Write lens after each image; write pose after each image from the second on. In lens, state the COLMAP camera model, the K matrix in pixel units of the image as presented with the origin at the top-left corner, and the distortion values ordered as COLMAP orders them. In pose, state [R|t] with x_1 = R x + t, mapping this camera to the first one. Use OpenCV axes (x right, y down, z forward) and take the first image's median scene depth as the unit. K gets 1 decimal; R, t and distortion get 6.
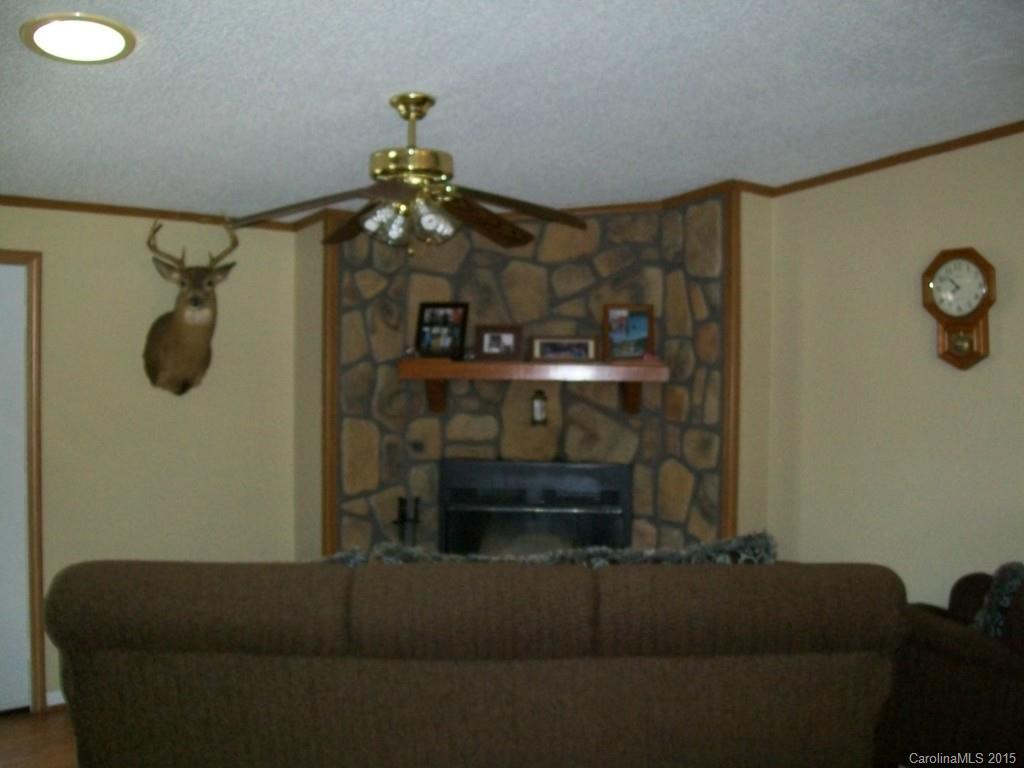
lens RADIAL K [[1104.0, 0, 518.4], [0, 1104.0, 382.5], [0, 0, 1]] dist [-0.184848, 0.162443]
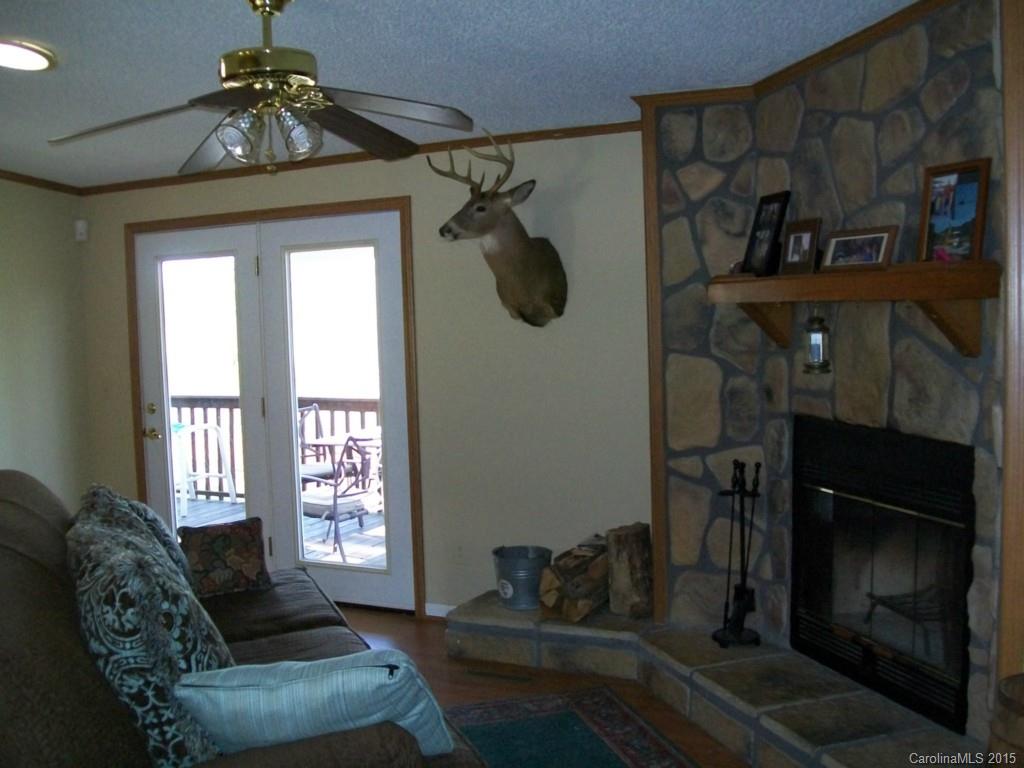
lens RADIAL K [[1104.0, 0, 518.4], [0, 1104.0, 382.5], [0, 0, 1]] dist [-0.184848, 0.162443]
pose [[0.357941, 0.045000, -0.932659, 0.539940], [0.025023, 0.998017, 0.057757, 0.004035], [0.933409, -0.044011, 0.356105, 0.598944]]
